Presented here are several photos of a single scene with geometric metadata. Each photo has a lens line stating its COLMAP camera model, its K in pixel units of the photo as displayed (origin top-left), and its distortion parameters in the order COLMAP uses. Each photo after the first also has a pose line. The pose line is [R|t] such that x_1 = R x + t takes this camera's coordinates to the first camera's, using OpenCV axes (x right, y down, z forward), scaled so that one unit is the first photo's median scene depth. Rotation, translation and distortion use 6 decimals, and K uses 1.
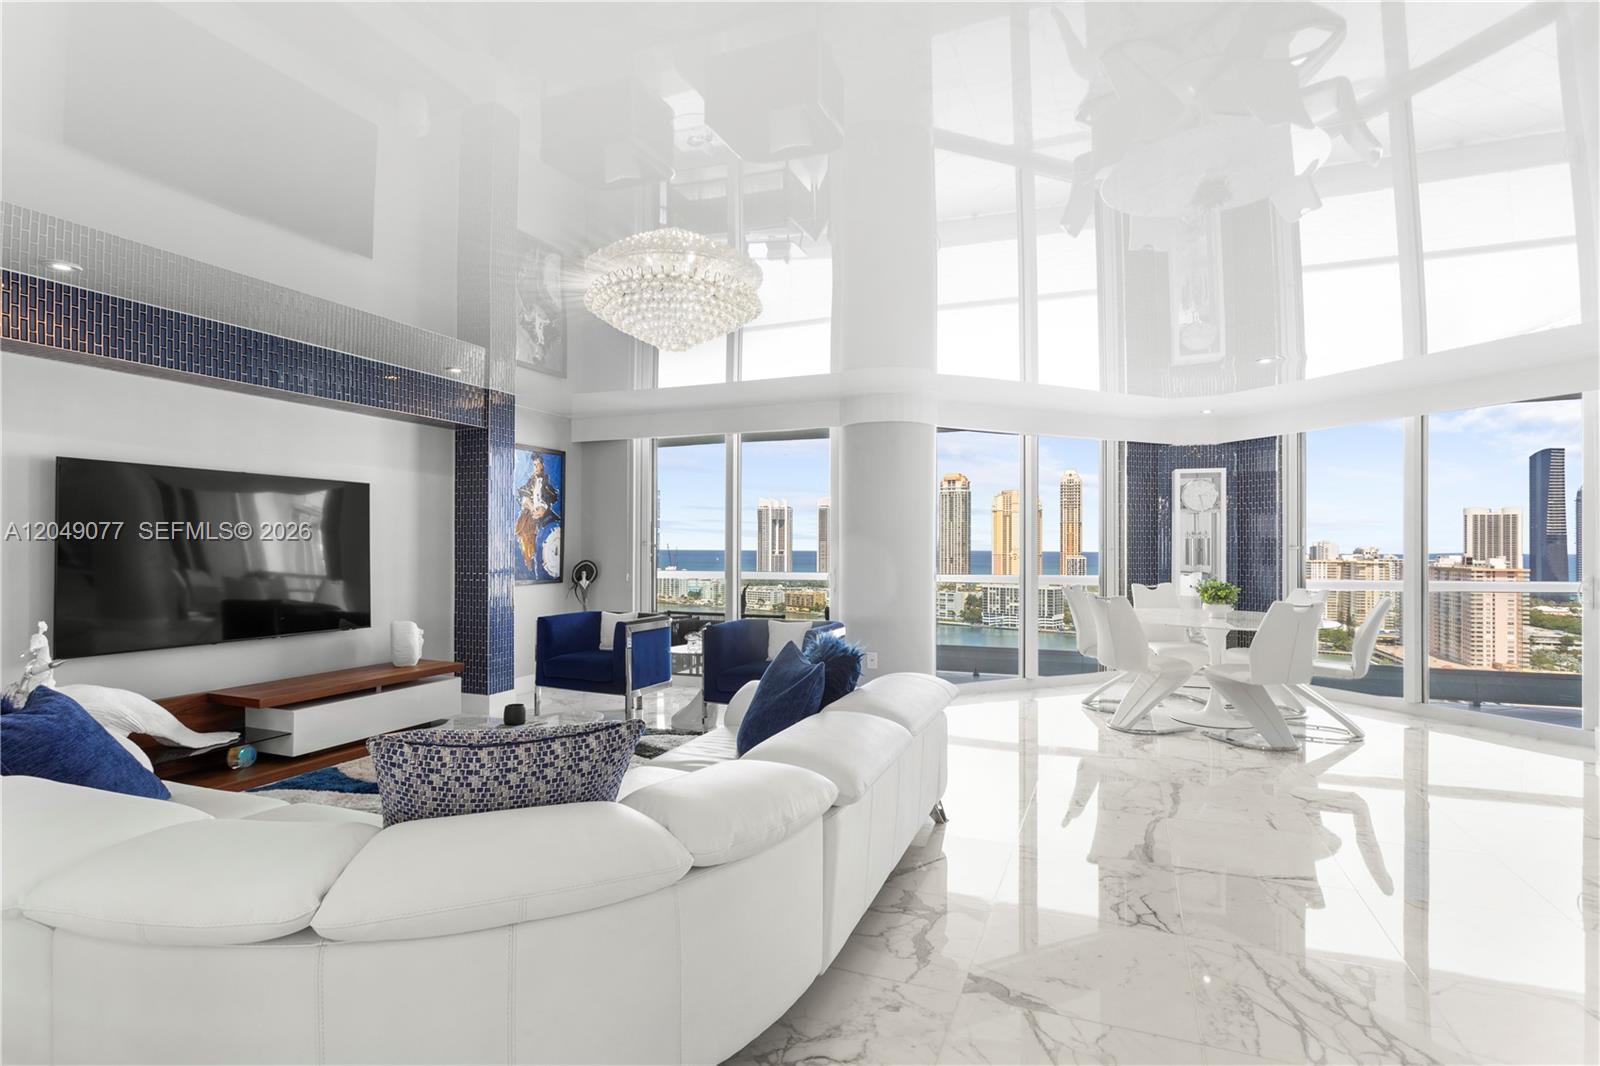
lens RADIAL K [[807.9, 0, 810.0], [0, 807.9, 533.6], [0, 0, 1]] dist [-0.002721, 0.003802]
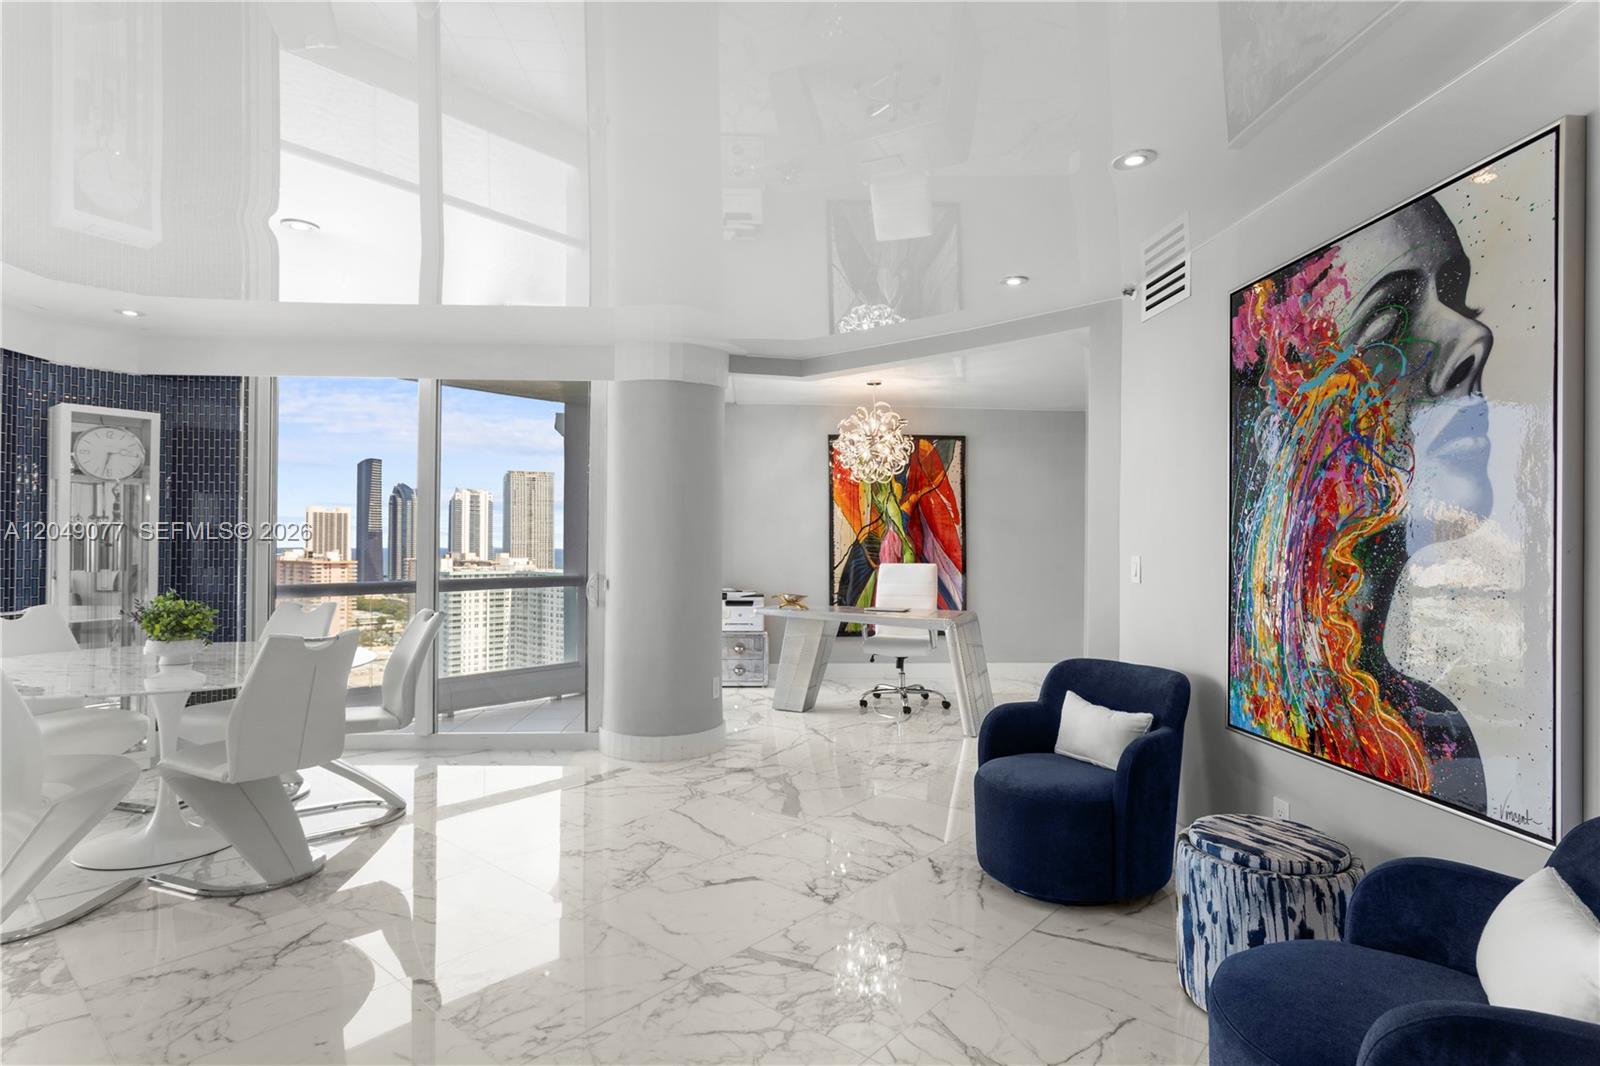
lens RADIAL K [[807.9, 0, 785.1], [0, 807.9, 553.8], [0, 0, 1]] dist [-0.002721, 0.003802]
pose [[0.340504, -0.009544, 0.940194, 0.099423], [-0.020526, 0.999635, 0.017581, 0.005490], [-0.940019, -0.025285, 0.340184, 0.350436]]
